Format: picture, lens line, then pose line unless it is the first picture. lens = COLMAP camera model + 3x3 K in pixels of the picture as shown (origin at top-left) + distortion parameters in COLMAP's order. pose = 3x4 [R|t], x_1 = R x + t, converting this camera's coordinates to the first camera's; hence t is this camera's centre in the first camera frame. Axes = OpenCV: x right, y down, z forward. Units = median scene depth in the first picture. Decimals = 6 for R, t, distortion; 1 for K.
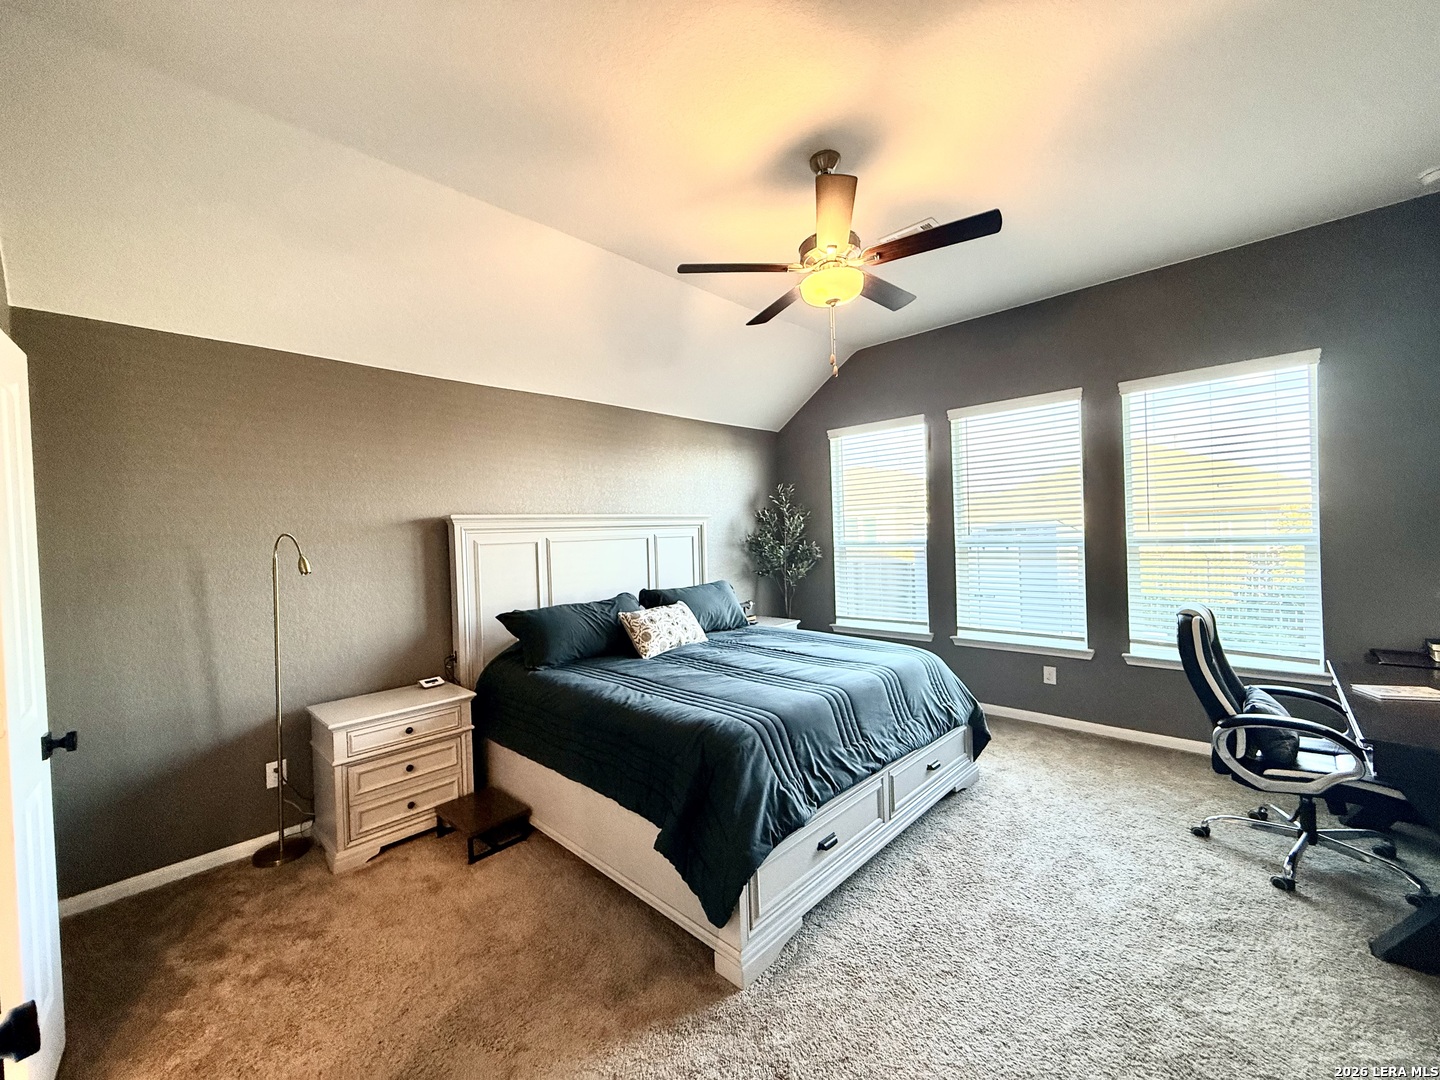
lens RADIAL K [[574.3, 0, 720.7], [0, 574.3, 540.5], [0, 0, 1]] dist [0.003768, -0.000979]
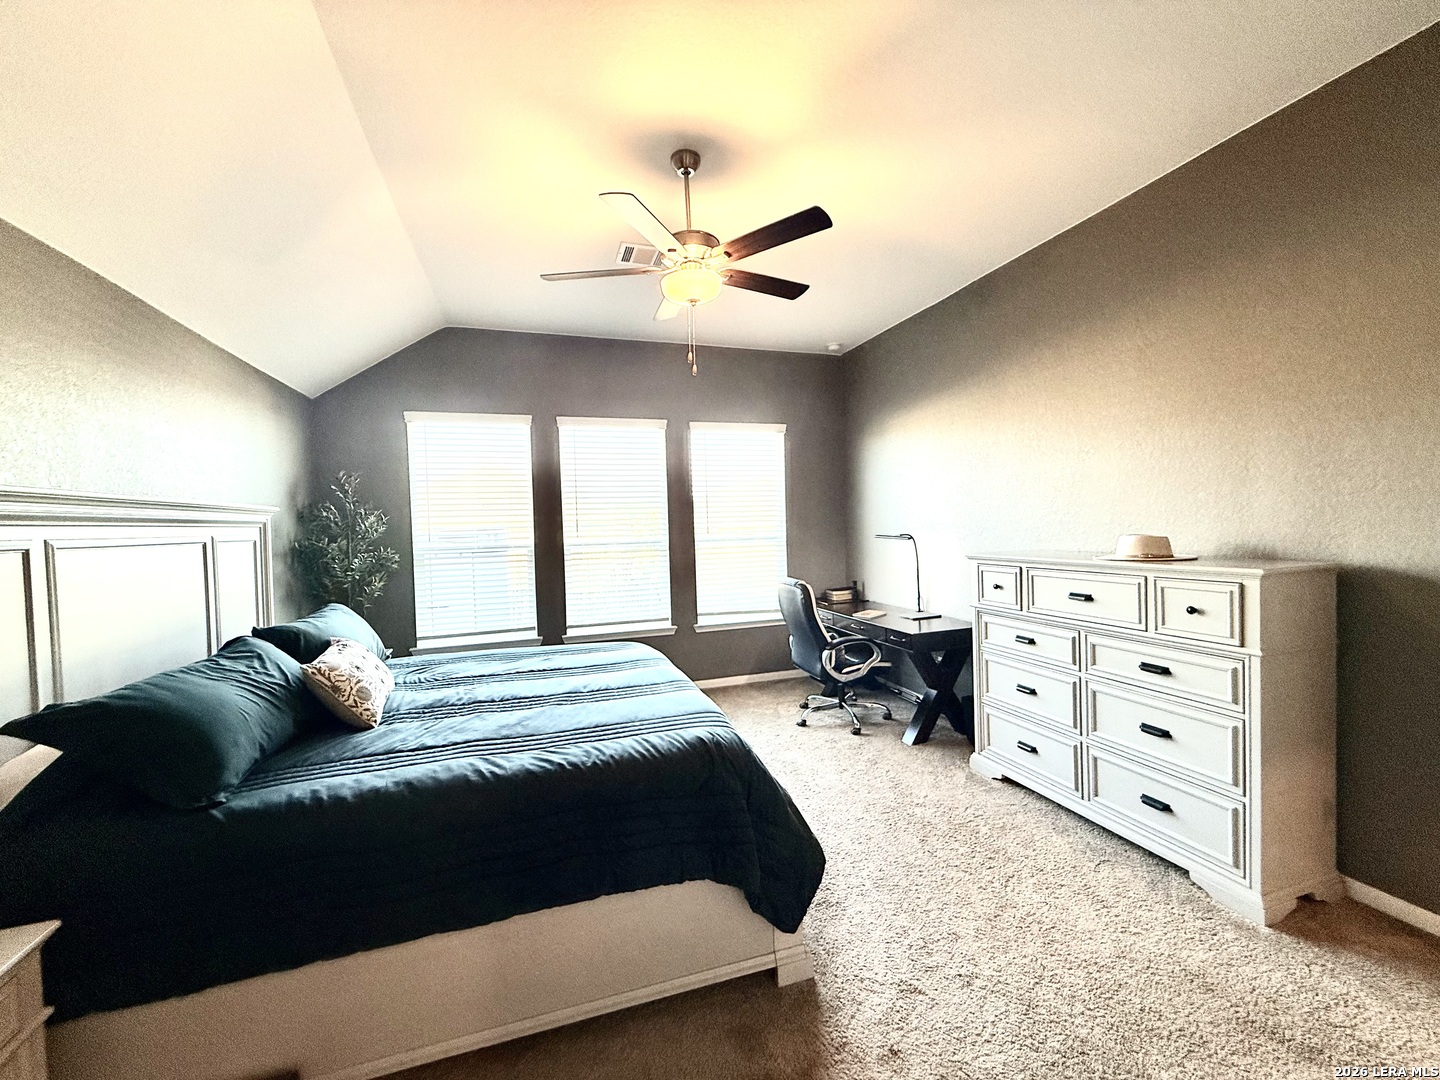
lens RADIAL K [[574.3, 0, 718.8], [0, 574.3, 539.0], [0, 0, 1]] dist [0.003768, -0.000979]
pose [[0.478499, -0.004576, 0.878076, -0.615050], [0.024463, 0.999668, -0.008121, 0.015075], [-0.877747, 0.025366, 0.478452, 0.433412]]
